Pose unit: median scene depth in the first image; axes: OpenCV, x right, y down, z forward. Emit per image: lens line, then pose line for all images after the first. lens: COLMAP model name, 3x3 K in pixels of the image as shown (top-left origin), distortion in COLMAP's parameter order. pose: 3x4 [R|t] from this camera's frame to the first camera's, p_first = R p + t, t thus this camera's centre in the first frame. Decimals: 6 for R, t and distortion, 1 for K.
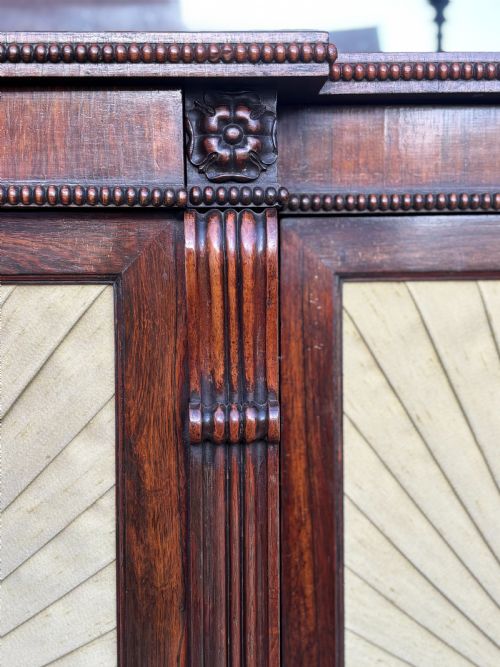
lens RADIAL K [[1010.1, 0, 249.8], [0, 1010.1, 344.6], [0, 0, 1]] dist [0.220568, -0.928163]
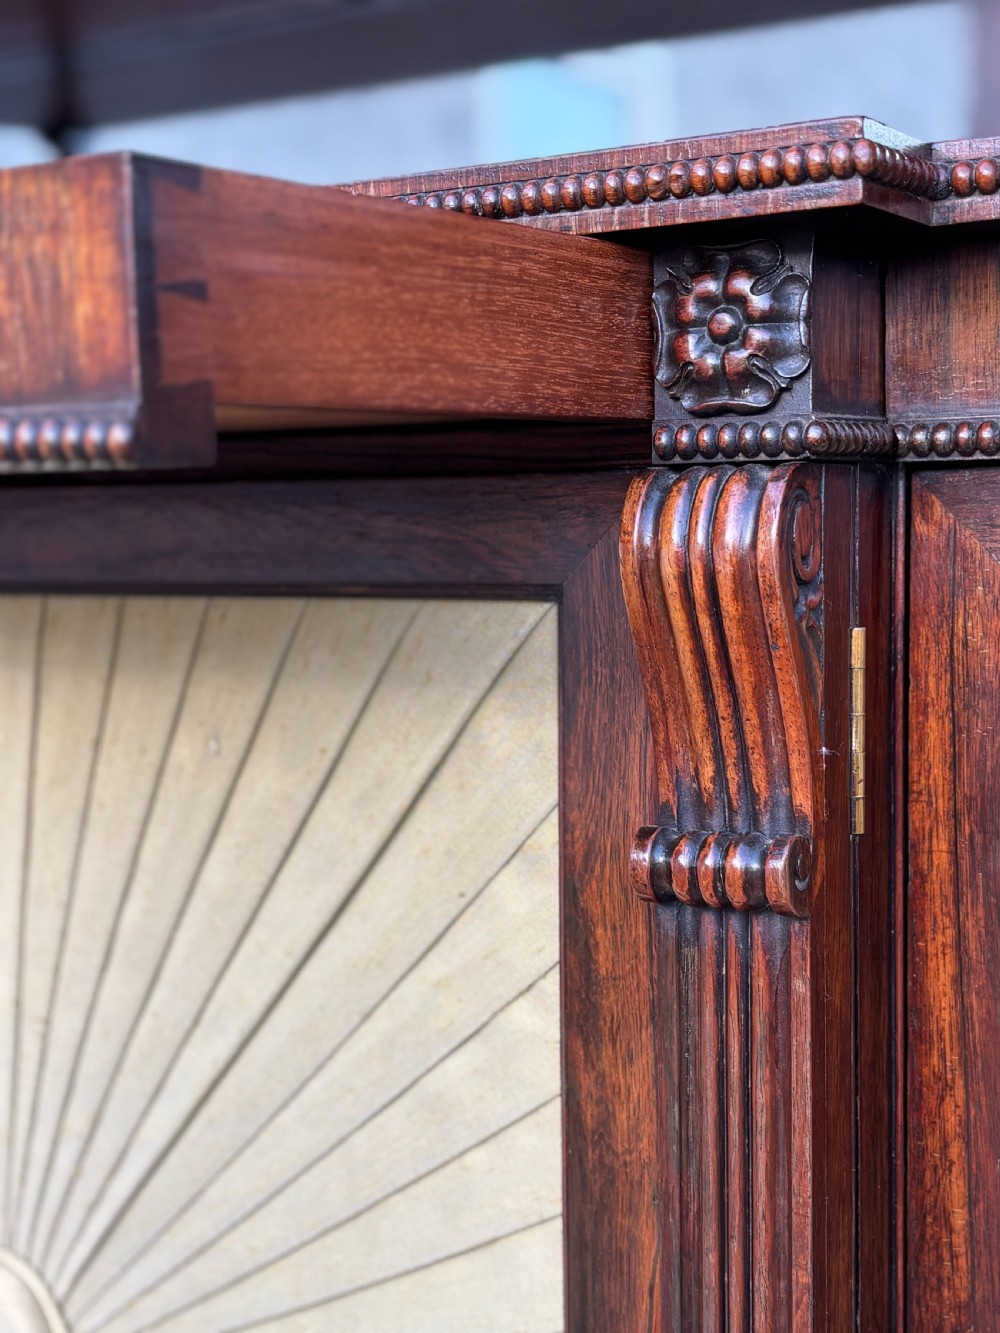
lens RADIAL K [[2018.8, 0, 499.6], [0, 2018.8, 688.7], [0, 0, 1]] dist [0.220568, -0.928163]
pose [[0.819014, 0.044850, -0.572018, 0.479552], [-0.032045, 0.998960, 0.032442, -0.046795], [0.572878, -0.008240, 0.819599, 0.064794]]
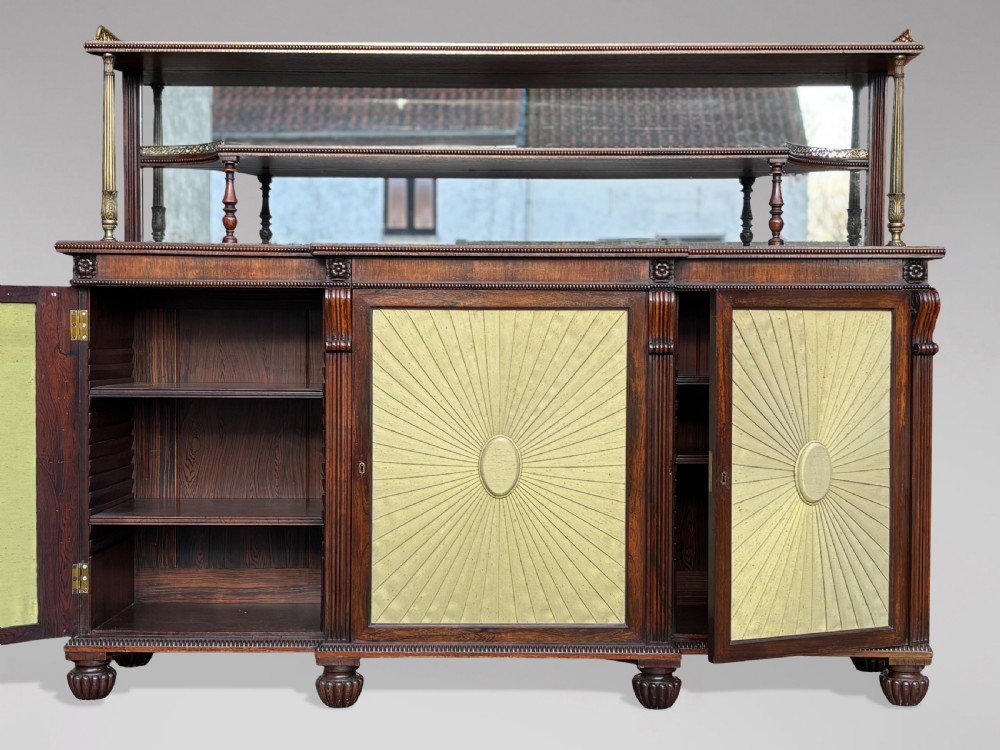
lens RADIAL K [[1514.5, 0, 500.0], [0, 1514.5, 375.0], [0, 0, 1]] dist [0.220568, -0.928163]
pose [[0.998690, 0.013330, -0.049412, -0.315908], [-0.015647, 0.998782, -0.046796, 0.428213], [0.048728, 0.047508, 0.997682, -4.370988]]
